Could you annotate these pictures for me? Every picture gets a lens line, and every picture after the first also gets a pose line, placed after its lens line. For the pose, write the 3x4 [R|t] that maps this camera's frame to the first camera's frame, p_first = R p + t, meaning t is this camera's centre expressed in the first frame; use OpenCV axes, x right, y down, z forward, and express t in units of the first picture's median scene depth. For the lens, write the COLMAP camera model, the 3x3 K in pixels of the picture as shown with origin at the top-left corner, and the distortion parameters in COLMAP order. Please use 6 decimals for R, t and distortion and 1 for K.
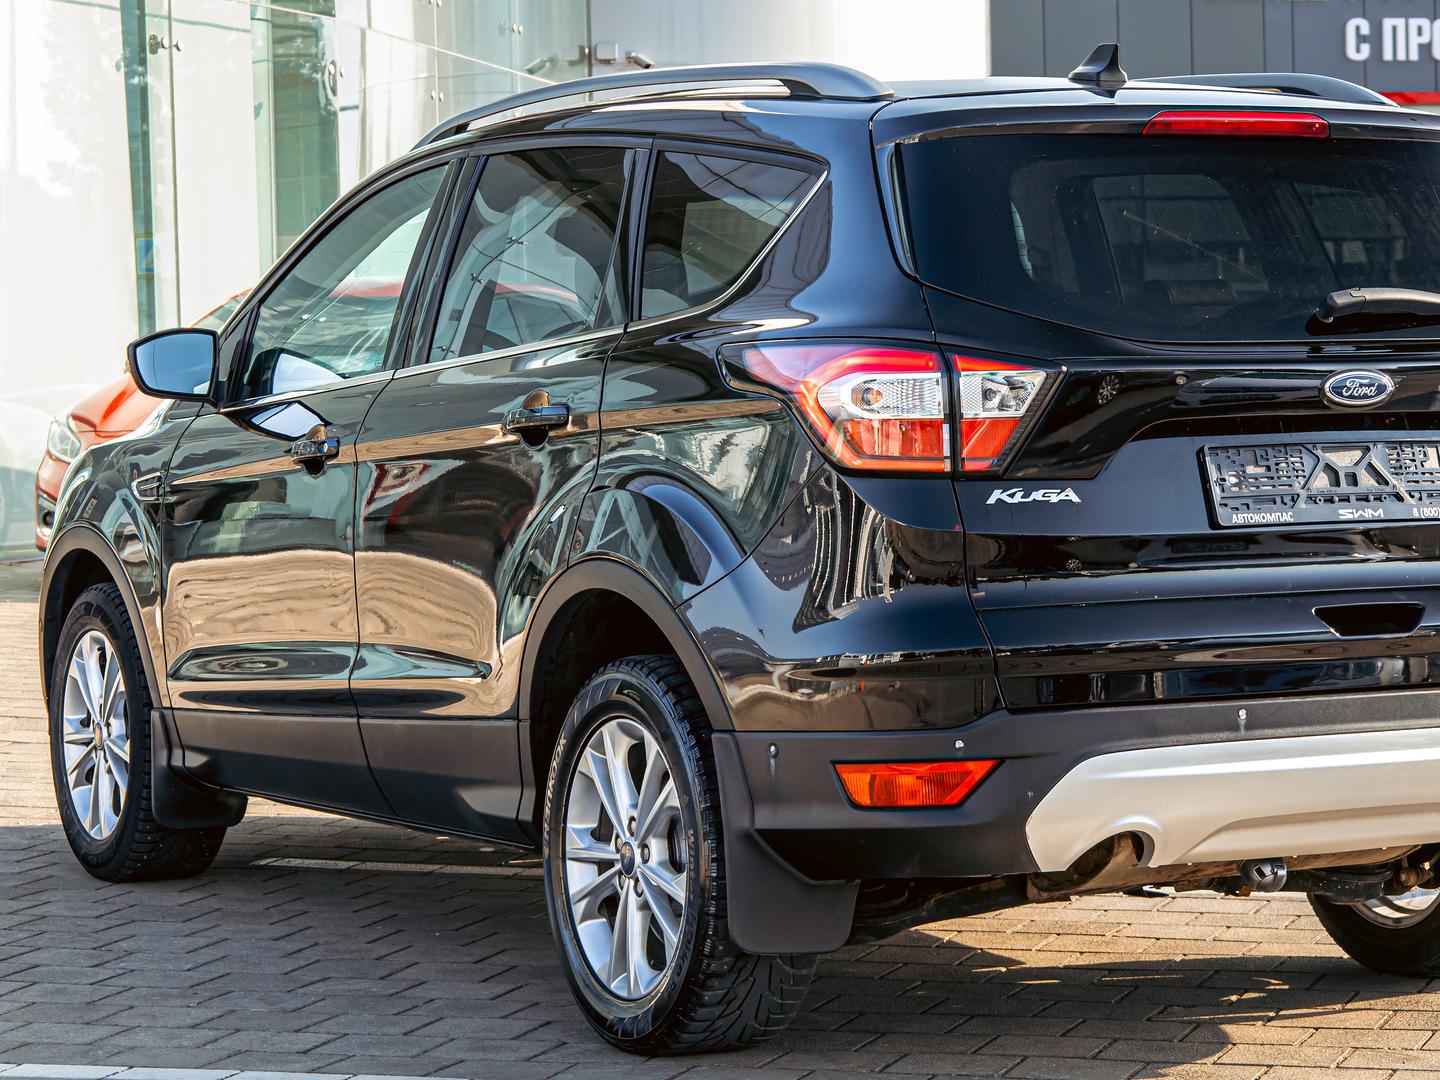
lens RADIAL K [[2840.7, 0, 720.0], [0, 2840.7, 540.0], [0, 0, 1]] dist [0.004328, -0.052360]
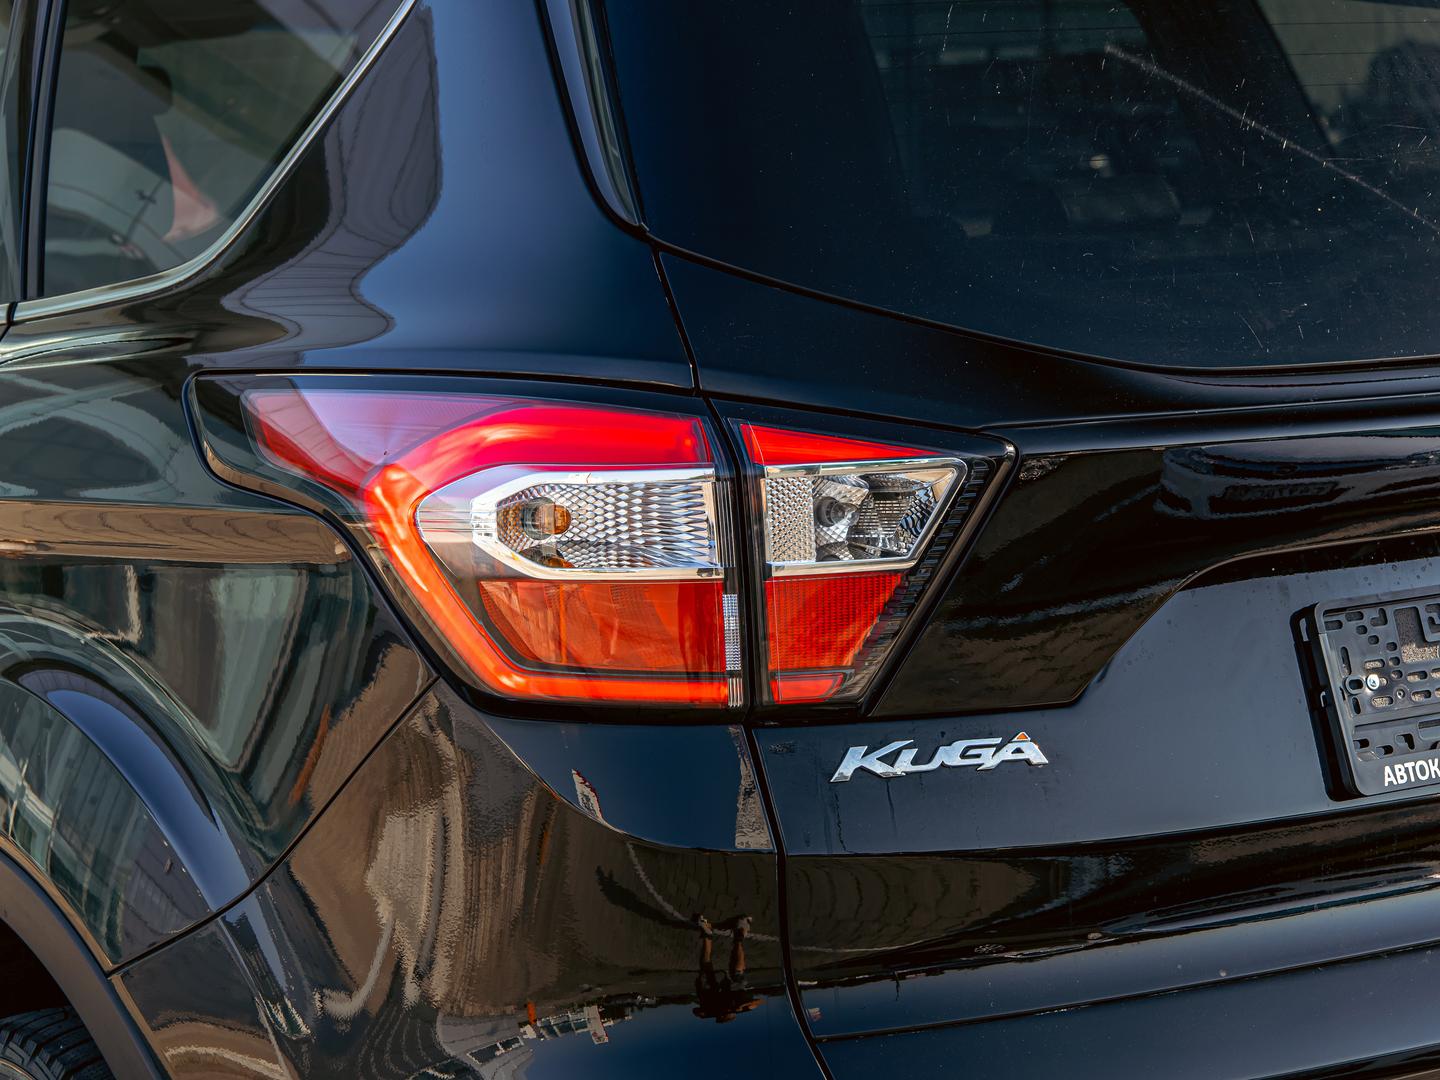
lens RADIAL K [[2782.9, 0, 760.3], [0, 2782.9, 543.0], [0, 0, 1]] dist [1.200632, -11.251271]
pose [[0.991694, -0.025711, 0.126026, 0.032836], [0.022506, 0.999388, 0.026785, -0.057861], [-0.126637, -0.023727, 0.991665, 0.591310]]
